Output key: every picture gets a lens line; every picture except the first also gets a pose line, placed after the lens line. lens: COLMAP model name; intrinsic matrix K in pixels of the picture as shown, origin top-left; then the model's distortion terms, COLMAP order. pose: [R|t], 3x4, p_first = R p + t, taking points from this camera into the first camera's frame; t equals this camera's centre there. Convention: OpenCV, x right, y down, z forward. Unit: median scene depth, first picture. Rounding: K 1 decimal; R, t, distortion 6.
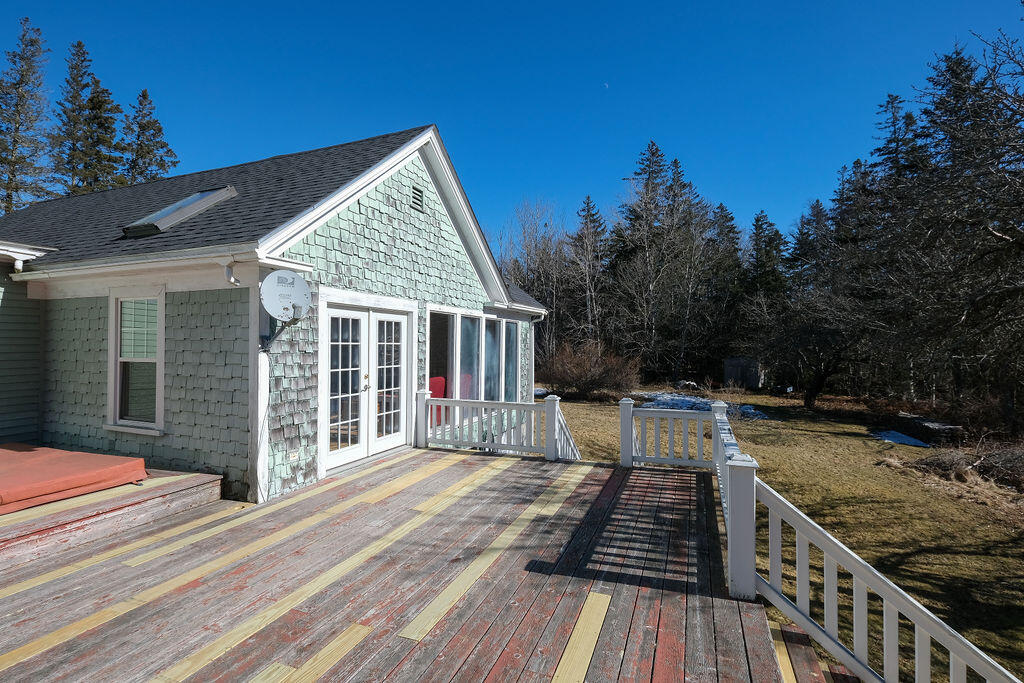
lens RADIAL K [[474.4, 0, 513.5], [0, 474.4, 338.0], [0, 0, 1]] dist [-0.003768, -0.000281]
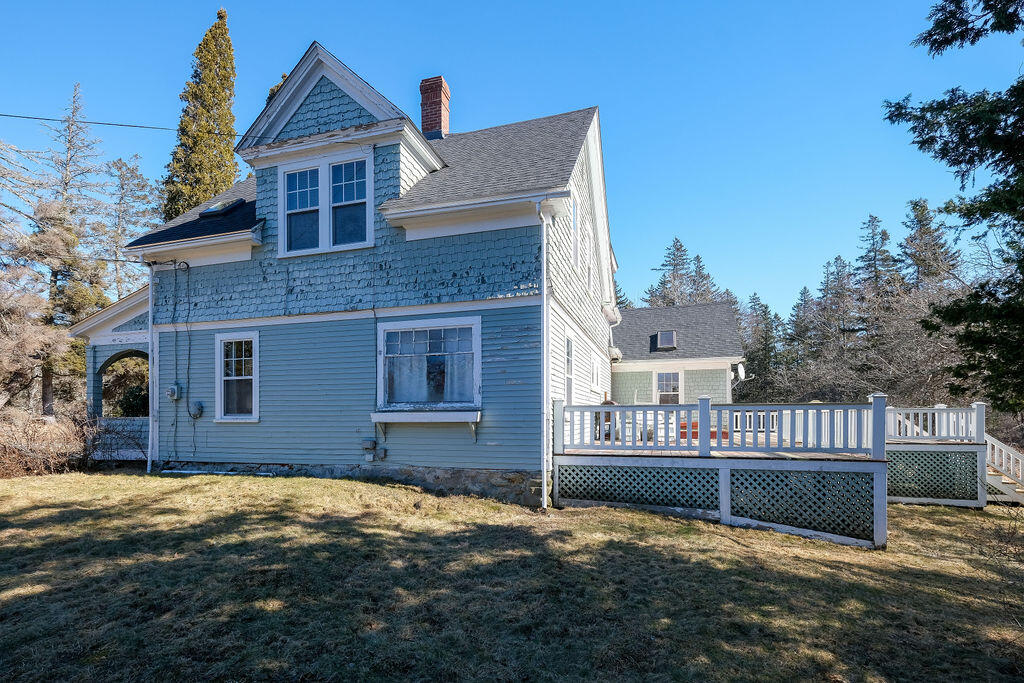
lens RADIAL K [[474.4, 0, 519.9], [0, 474.4, 420.2], [0, 0, 1]] dist [-0.003768, -0.000281]
pose [[0.997863, -0.003770, 0.065224, -0.205202], [0.002093, 0.999666, 0.025766, 0.015127], [-0.065300, -0.025574, 0.997538, -0.204267]]
